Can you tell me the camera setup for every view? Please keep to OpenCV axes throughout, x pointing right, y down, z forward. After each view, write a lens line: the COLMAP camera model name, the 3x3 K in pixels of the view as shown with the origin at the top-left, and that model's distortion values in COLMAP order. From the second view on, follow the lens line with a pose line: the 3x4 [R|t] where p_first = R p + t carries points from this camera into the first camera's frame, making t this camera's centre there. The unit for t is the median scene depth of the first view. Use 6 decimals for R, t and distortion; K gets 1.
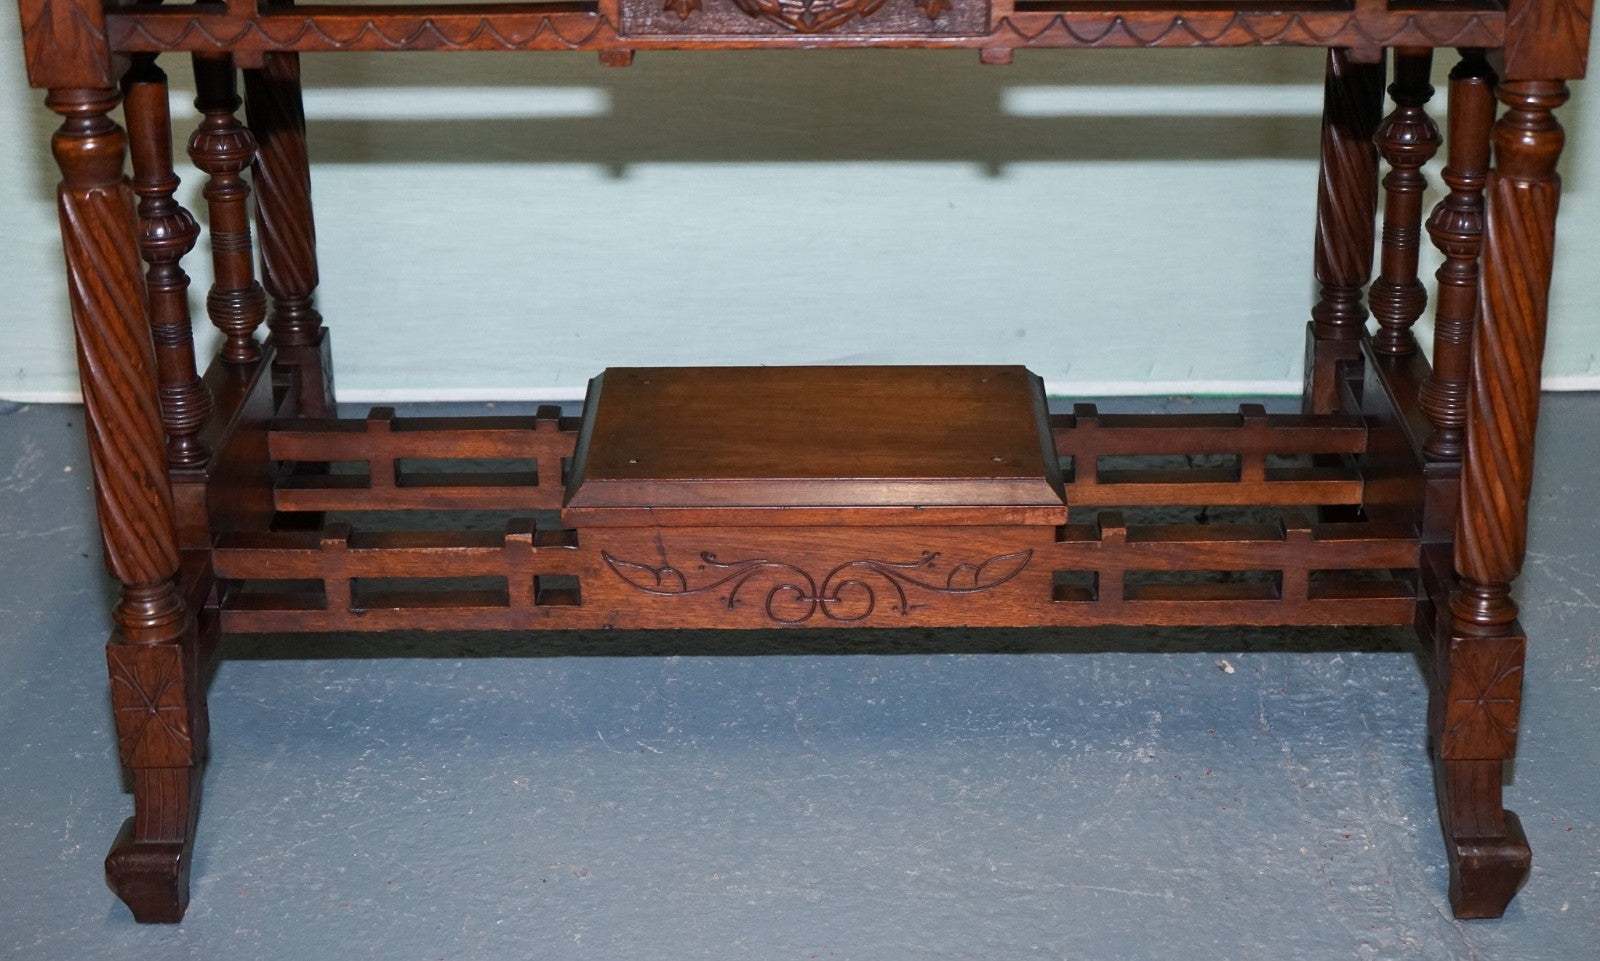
lens RADIAL K [[2637.6, 0, 833.6], [0, 2637.6, 539.1], [0, 0, 1]] dist [-0.021177, 0.000000]
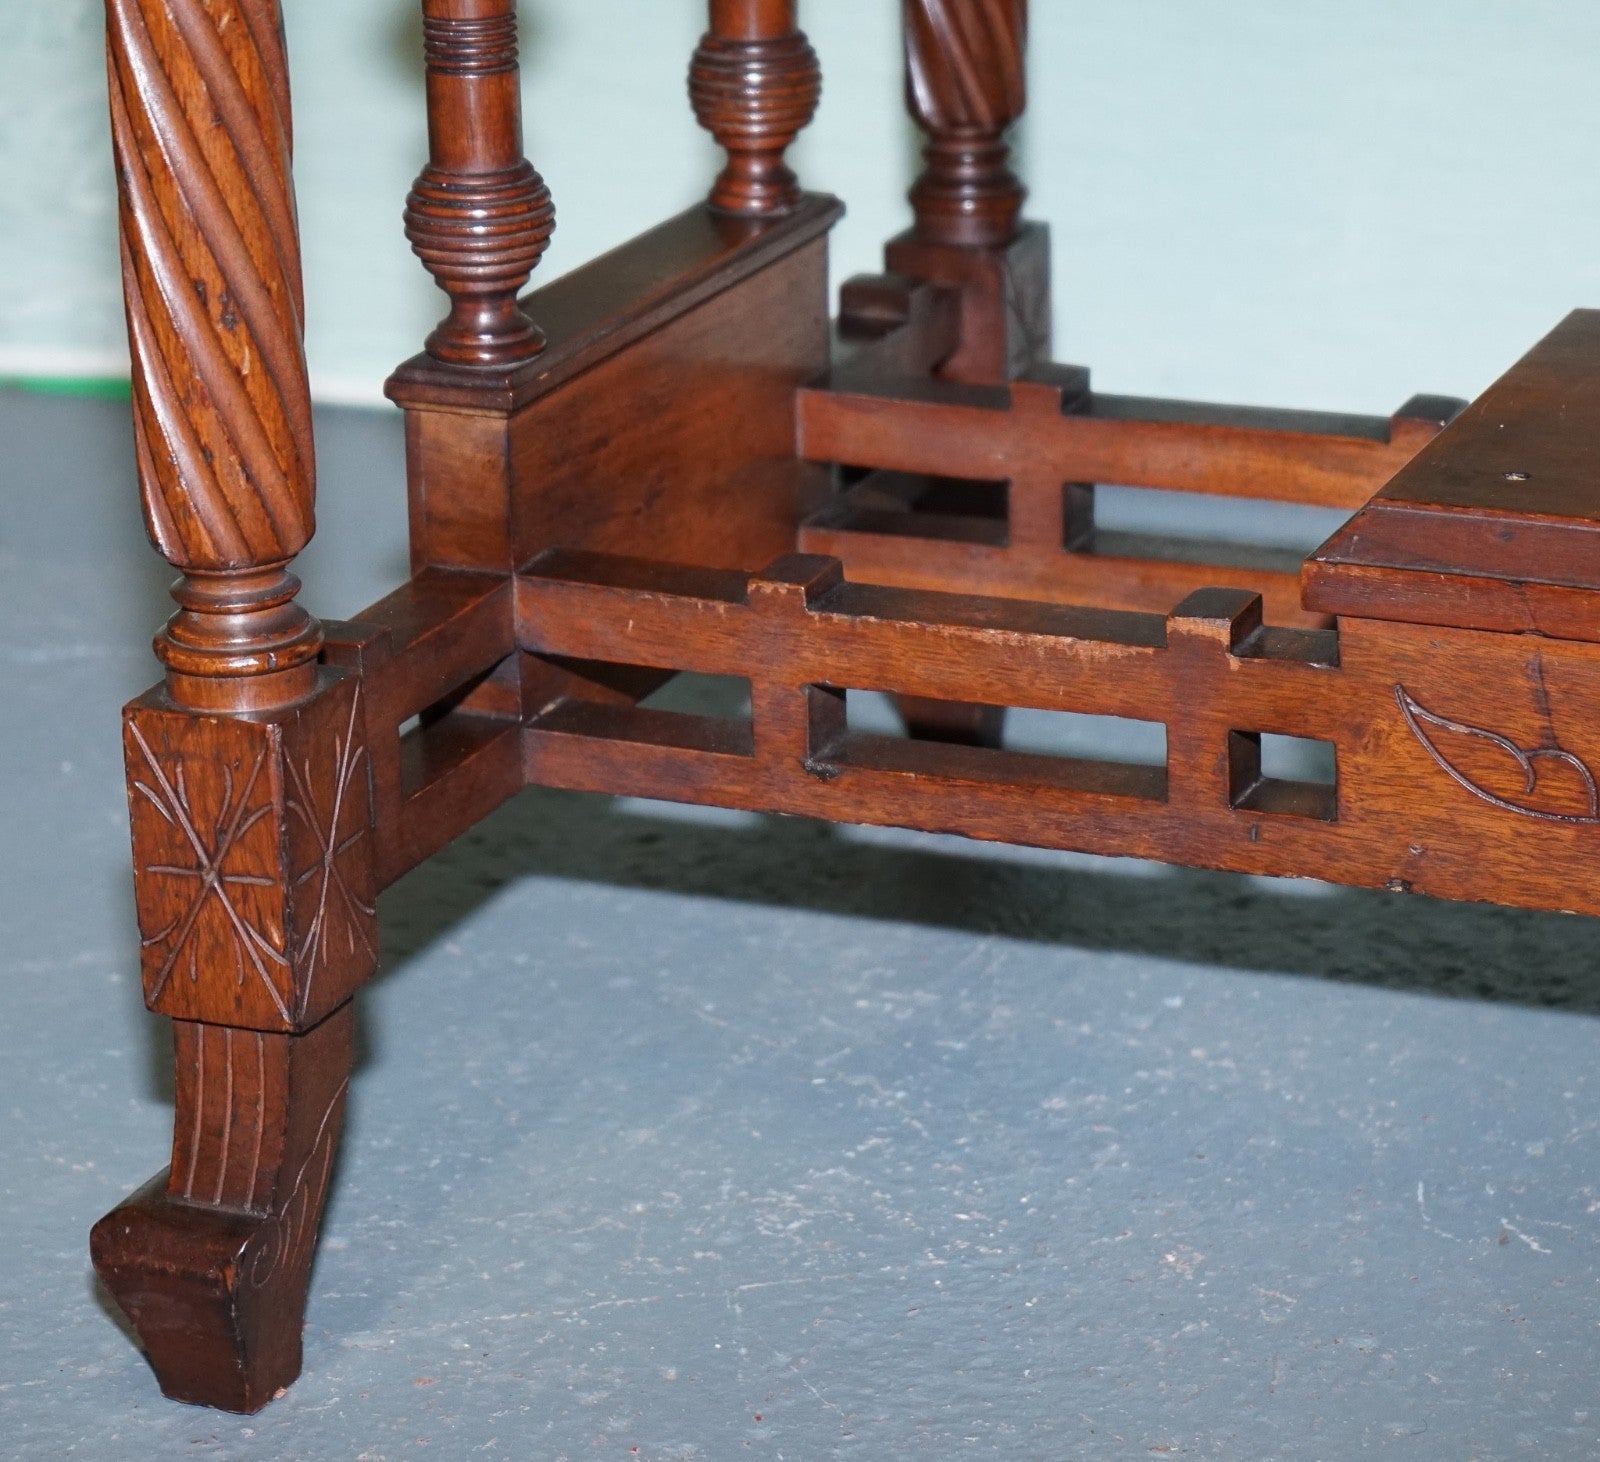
lens RADIAL K [[4913.8, 0, 793.2], [0, 4913.8, 735.6], [0, 0, 1]] dist [-0.122977, 0.000000]
pose [[0.914679, 0.118513, -0.386416, 0.114503], [-0.149300, 0.987499, -0.050541, 0.062513], [0.375596, 0.103921, 0.920939, 0.288340]]
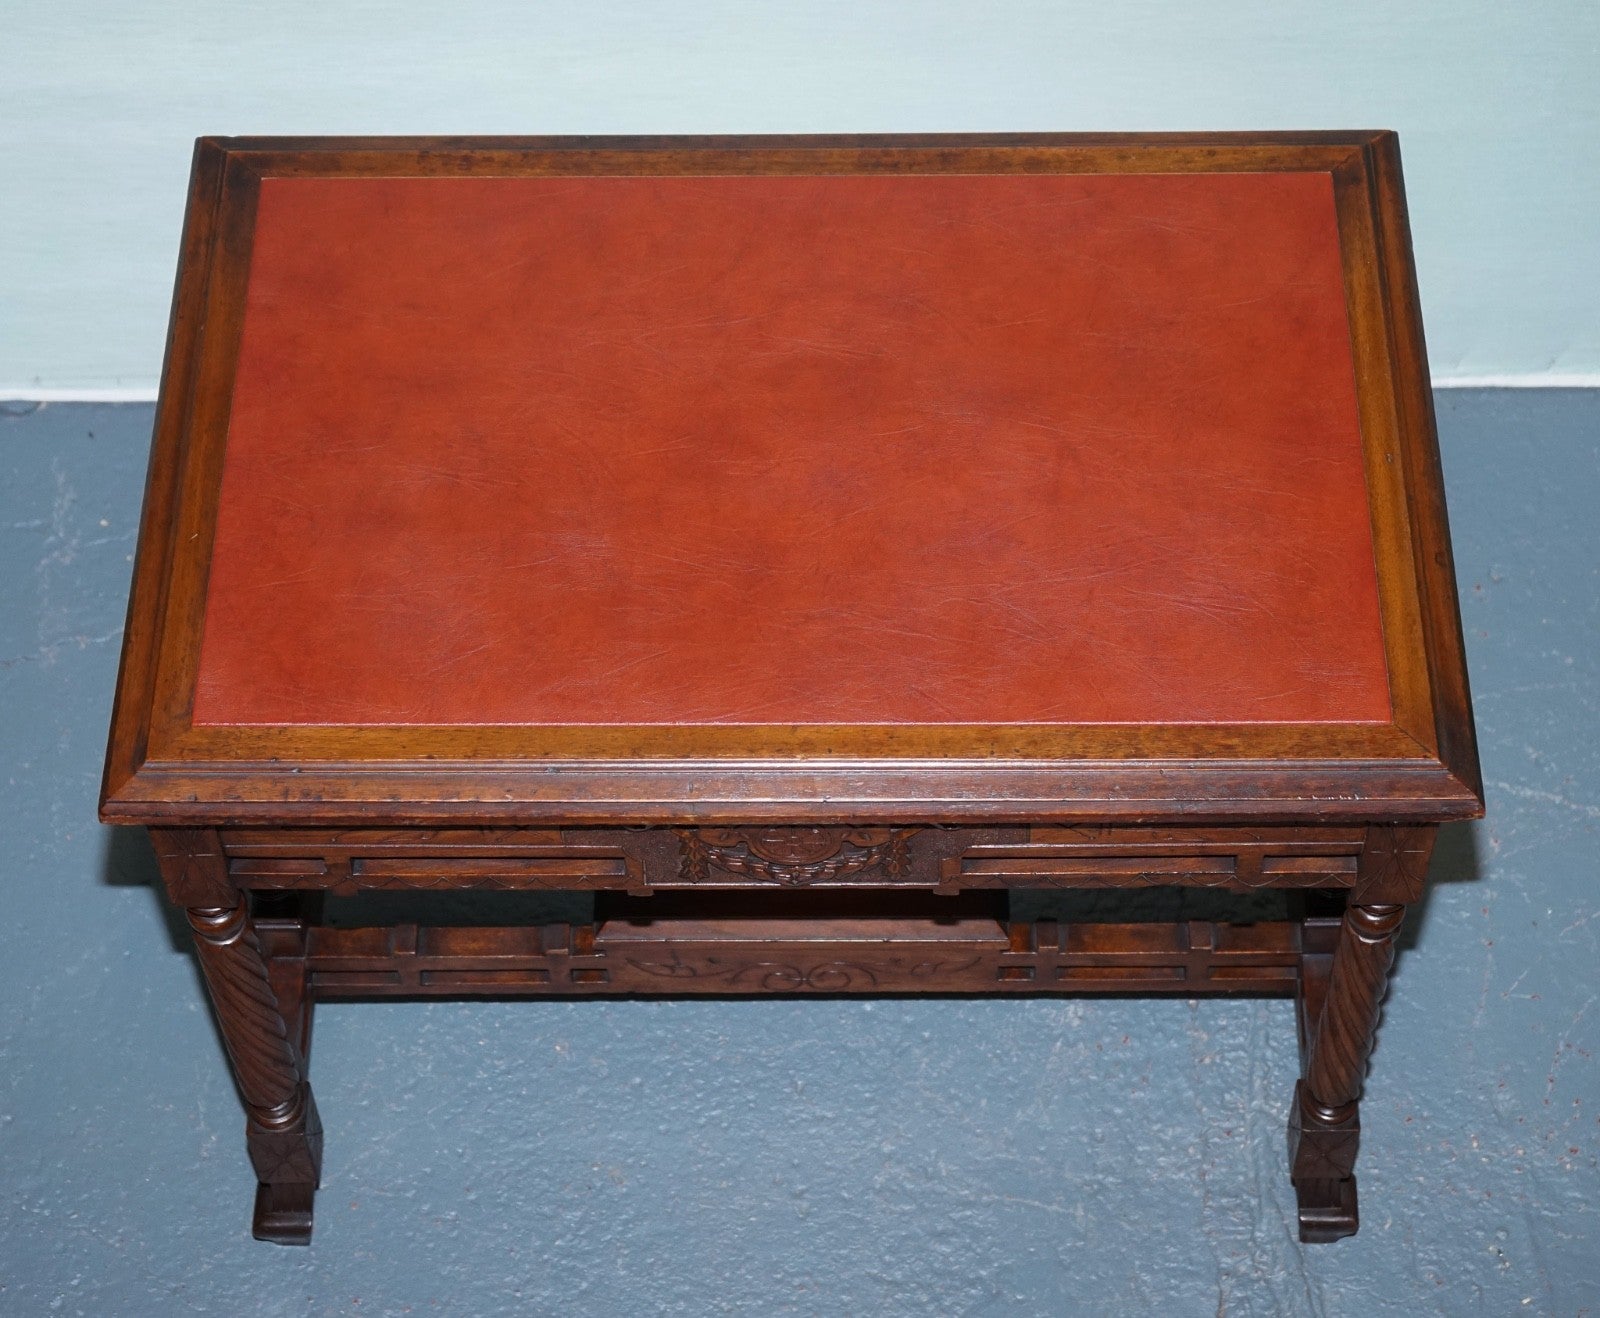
lens RADIAL K [[3180.0, 0, 809.5], [0, 3180.0, 650.1], [0, 0, 1]] dist [-0.024504, 0.000000]
pose [[0.999992, 0.000787, -0.004026, 0.002190], [0.001271, 0.873704, 0.486456, -0.827182], [0.003900, -0.486457, 0.873696, -0.207732]]
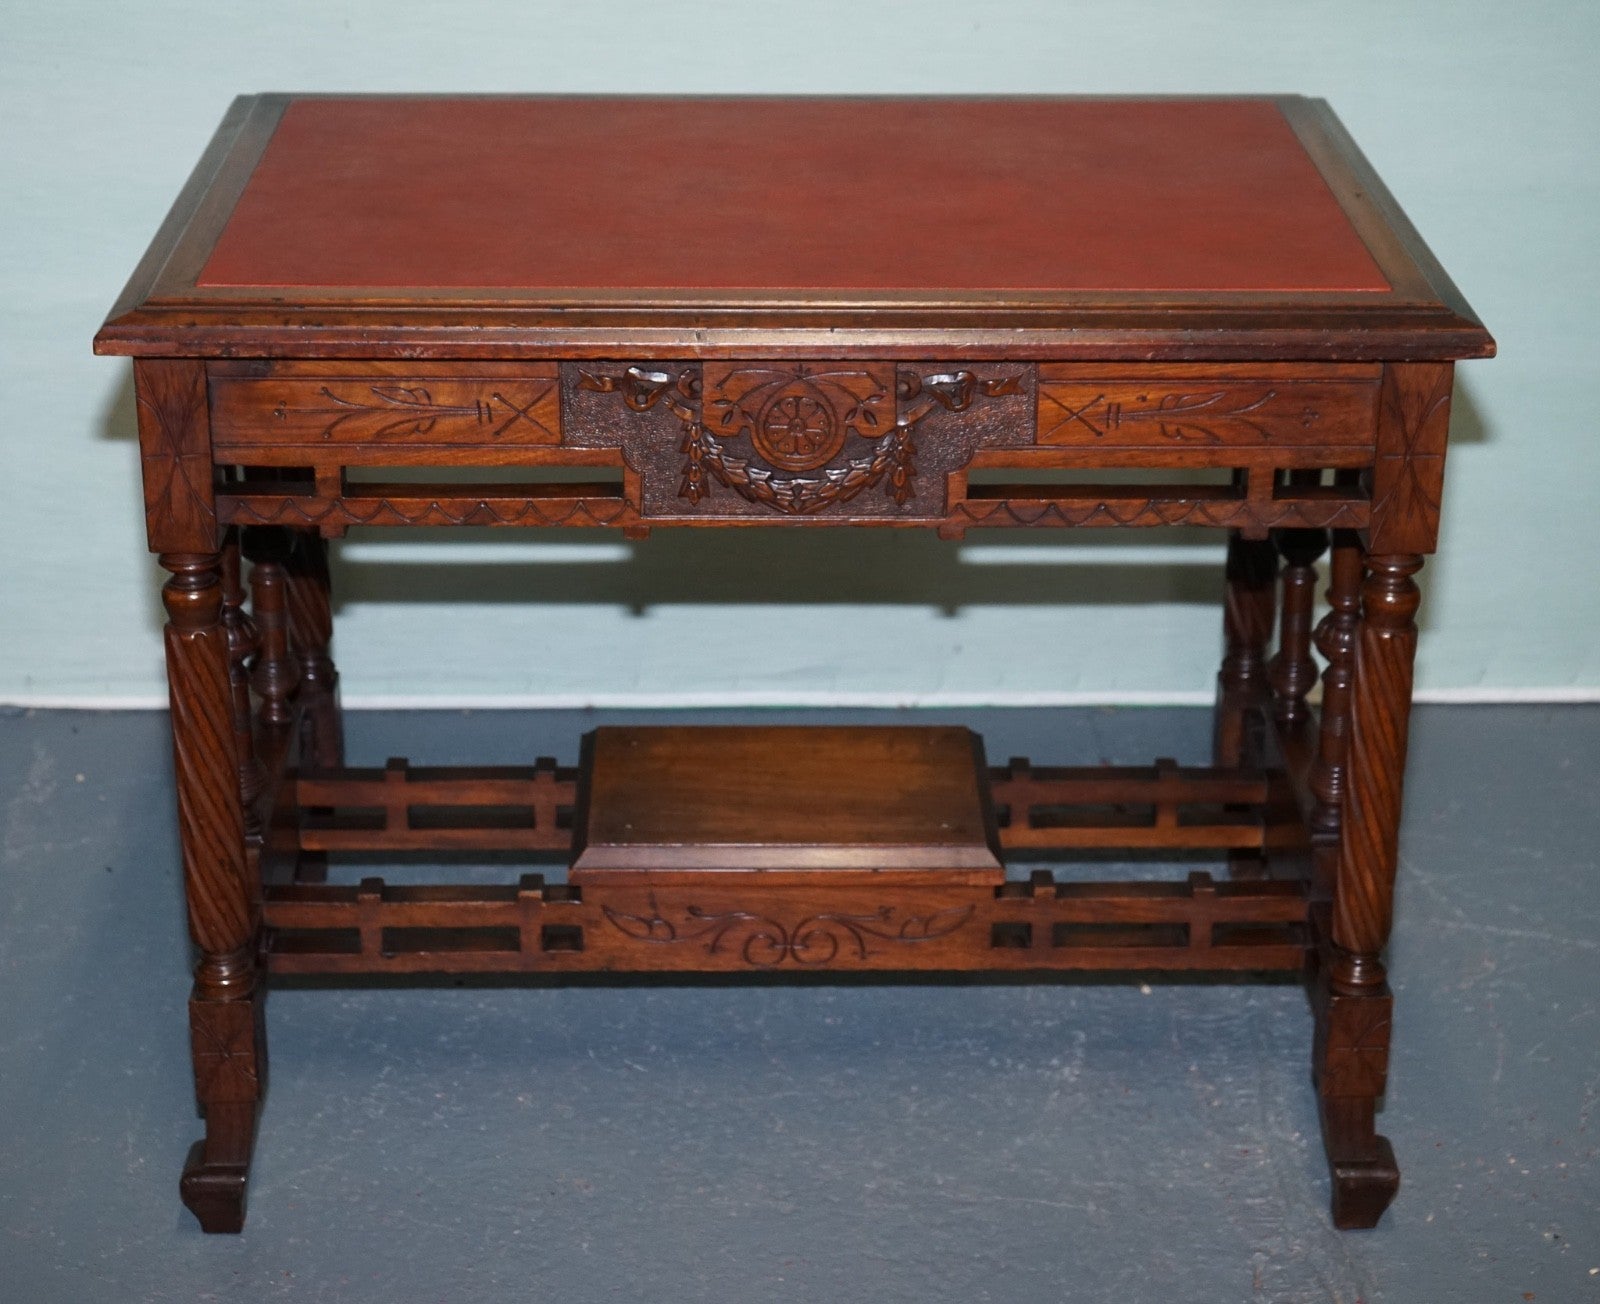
lens RADIAL K [[2905.4, 0, 792.7], [0, 2905.4, 640.2], [0, 0, 1]] dist [-0.002671, 0.000000]
pose [[0.999725, 0.004946, 0.022906, -0.034175], [-0.004688, 0.999925, -0.011325, -0.097207], [-0.022960, 0.011214, 0.999673, -0.273997]]
